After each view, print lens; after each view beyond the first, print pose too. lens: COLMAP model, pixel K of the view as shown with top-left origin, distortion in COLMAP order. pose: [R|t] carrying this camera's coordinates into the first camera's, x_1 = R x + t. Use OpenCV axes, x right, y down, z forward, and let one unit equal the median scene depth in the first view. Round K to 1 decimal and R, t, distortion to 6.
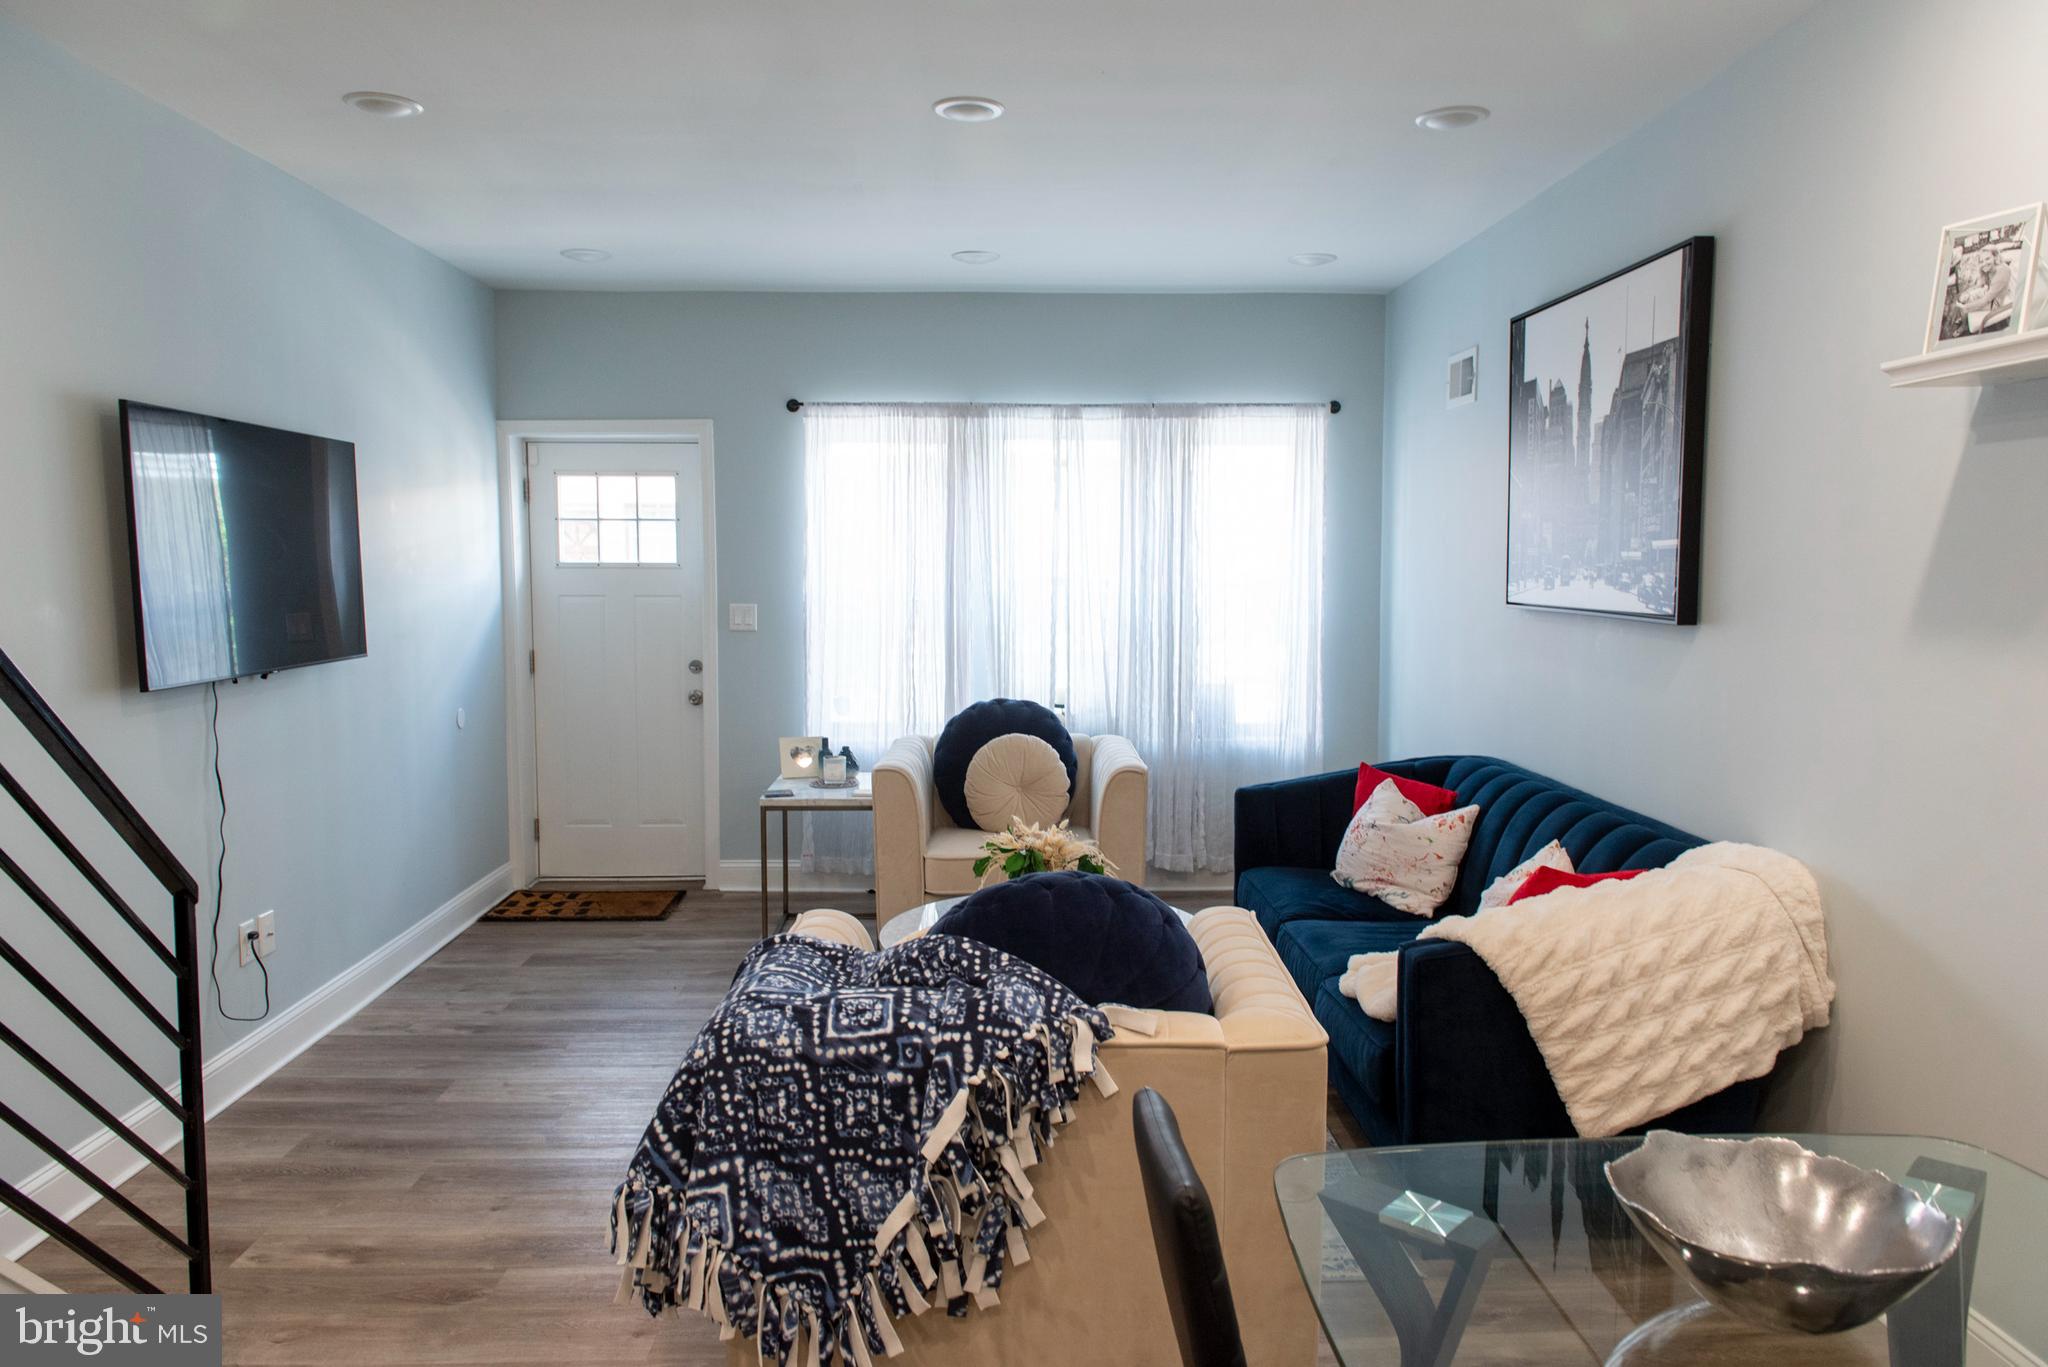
lens RADIAL K [[1406.0, 0, 1024.0], [0, 1406.0, 683.5], [0, 0, 1]] dist [0.009802, -0.009119]
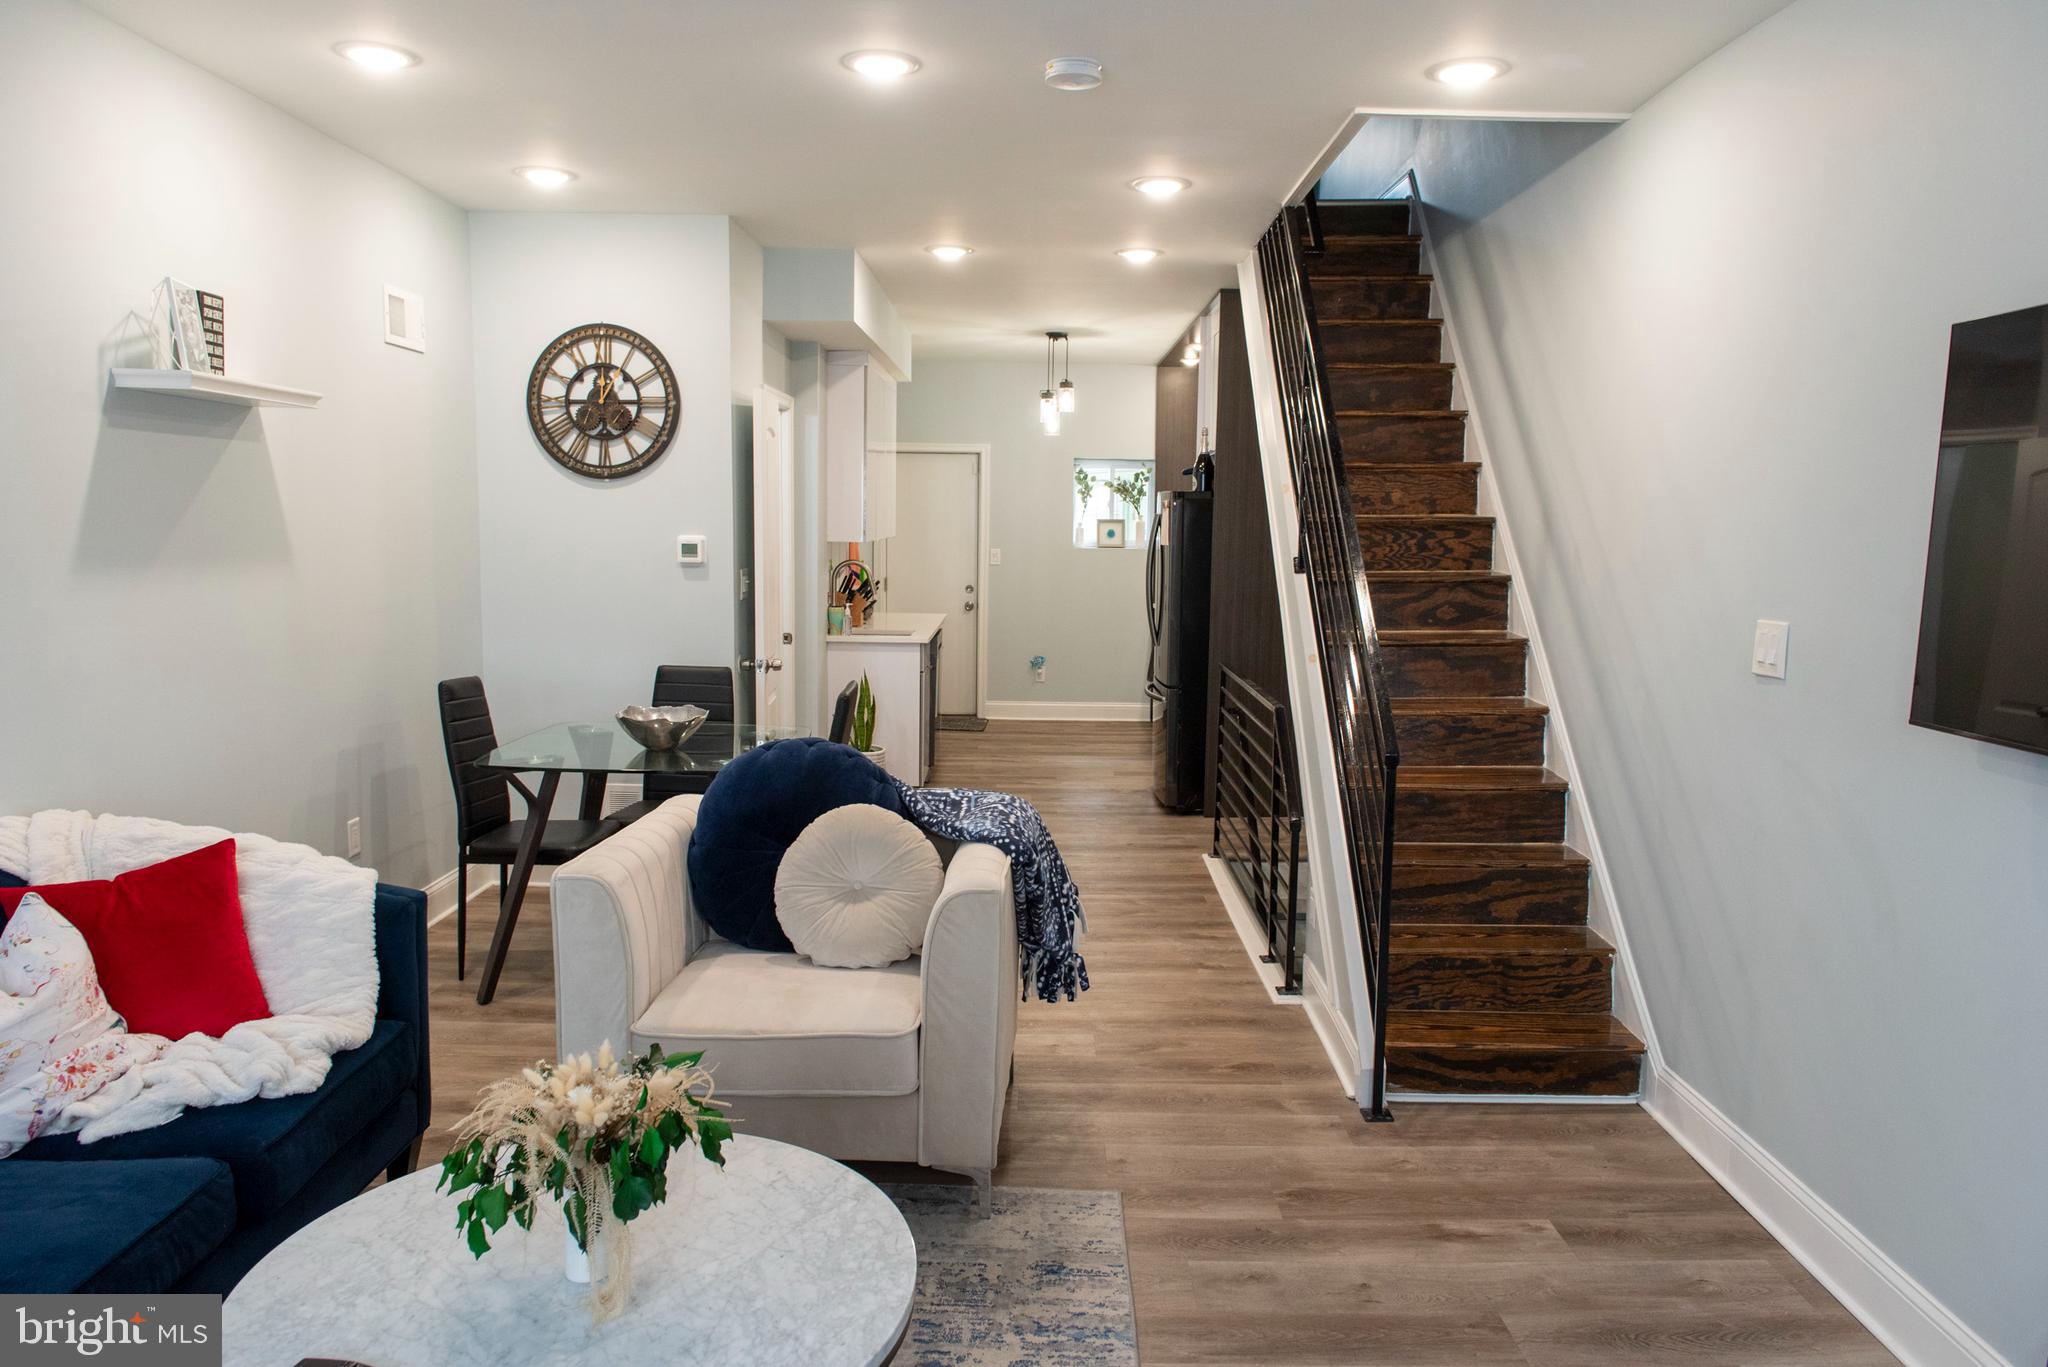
lens RADIAL K [[1377.5, 0, 1024.5], [0, 1377.5, 680.7], [0, 0, 1]] dist [0.006455, -0.007756]
pose [[-0.999109, -0.020407, 0.036937, -0.178716], [-0.012643, 0.979845, 0.199360, -0.150140], [-0.040261, 0.198715, -0.979230, 1.665940]]
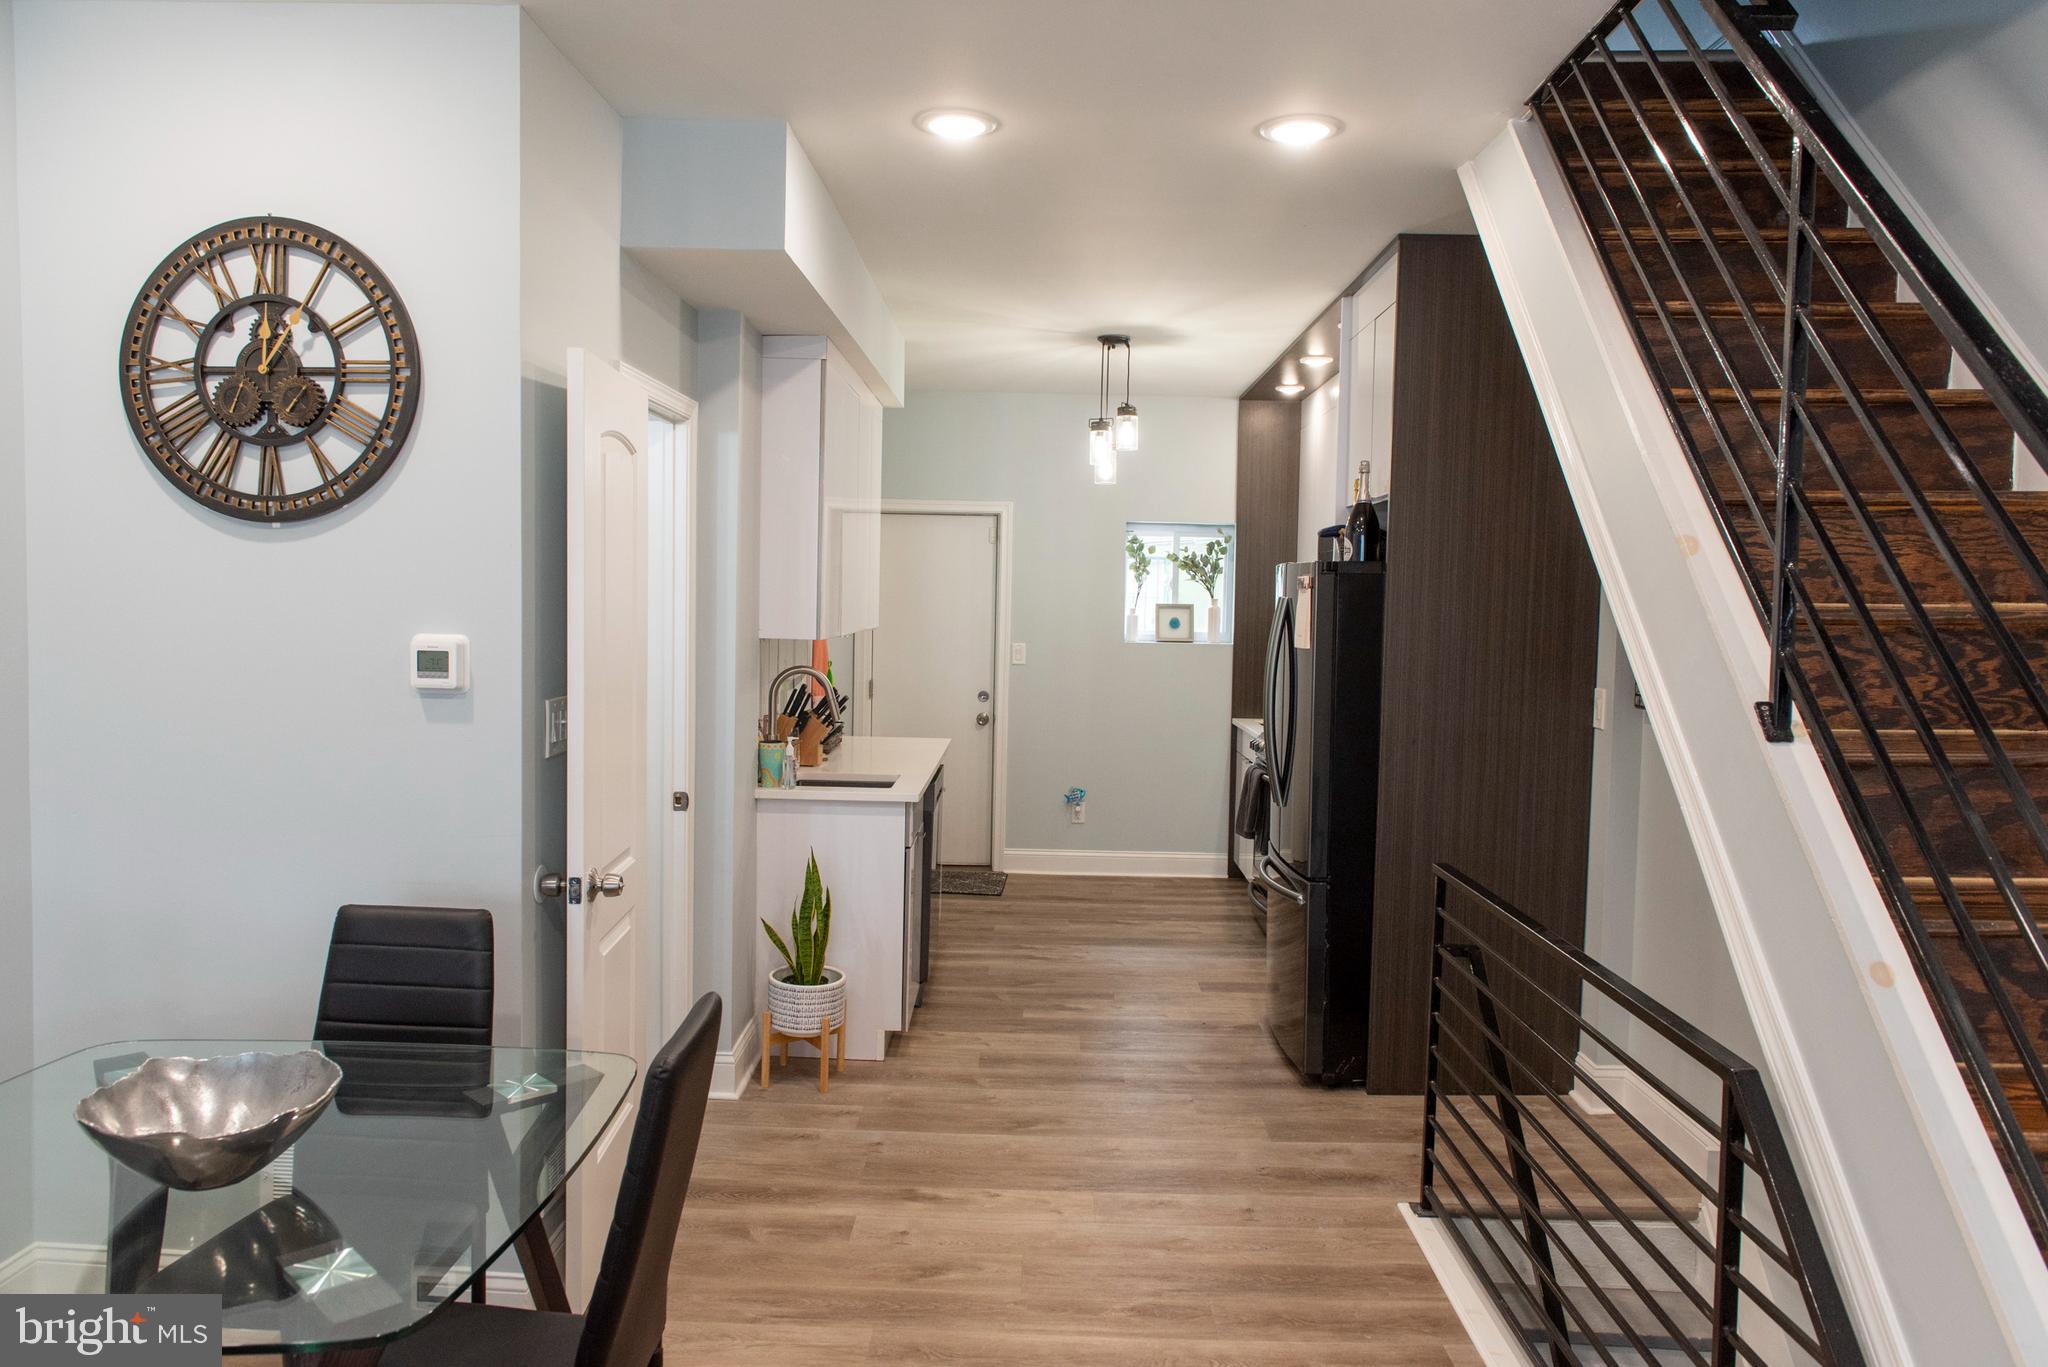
lens RADIAL K [[1382.2, 0, 1023.4], [0, 1382.2, 680.0], [0, 0, 1]] dist [0.007030, -0.005664]
pose [[-0.998587, -0.025347, 0.046713, -0.111584], [-0.018549, 0.989892, 0.140606, -0.086531], [-0.049805, 0.139541, -0.988963, 0.884446]]
